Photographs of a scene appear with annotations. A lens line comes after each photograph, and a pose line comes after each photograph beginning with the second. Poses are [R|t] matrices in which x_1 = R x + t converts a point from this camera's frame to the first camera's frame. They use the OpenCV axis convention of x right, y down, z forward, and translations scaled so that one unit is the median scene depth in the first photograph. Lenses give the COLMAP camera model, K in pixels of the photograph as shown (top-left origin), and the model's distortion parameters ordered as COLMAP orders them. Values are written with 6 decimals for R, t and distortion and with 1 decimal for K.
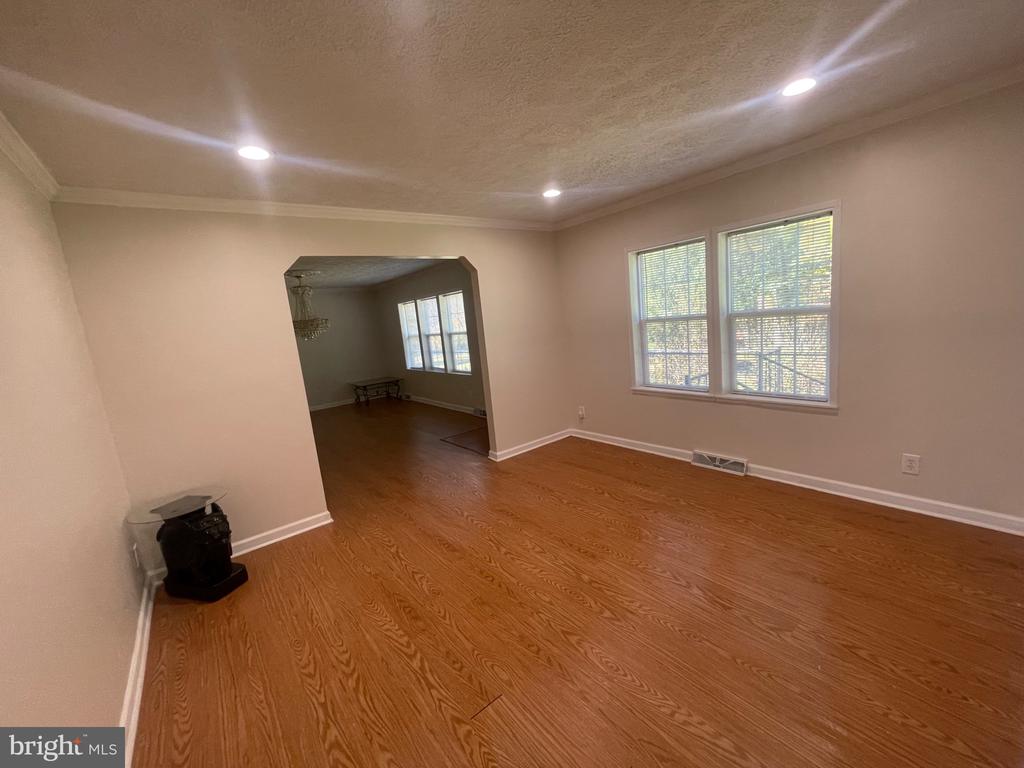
lens RADIAL K [[415.9, 0, 512.0], [0, 415.9, 384.0], [0, 0, 1]] dist [0.000628, 0.000022]
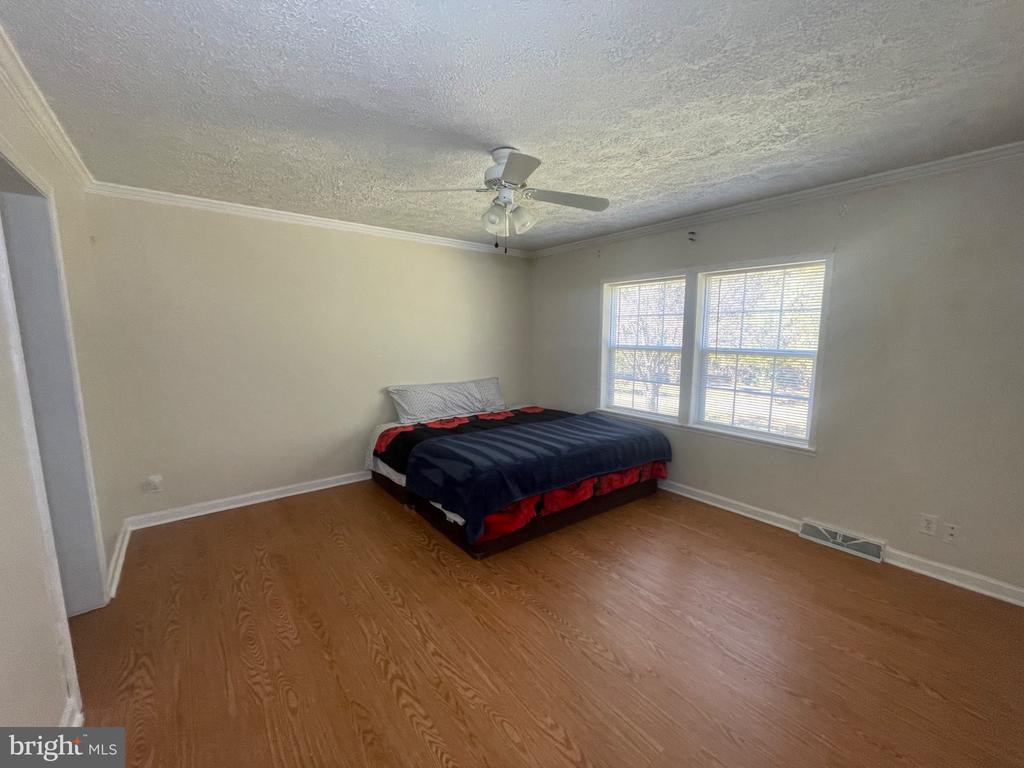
lens RADIAL K [[407.6, 0, 512.0], [0, 407.6, 384.0], [0, 0, 1]] dist [-0.000551, -0.000071]
pose [[0.994435, 0.099740, 0.033920, -0.180916], [-0.098620, 0.994571, -0.033213, -0.018706], [-0.037048, 0.029683, 0.998873, 0.236350]]
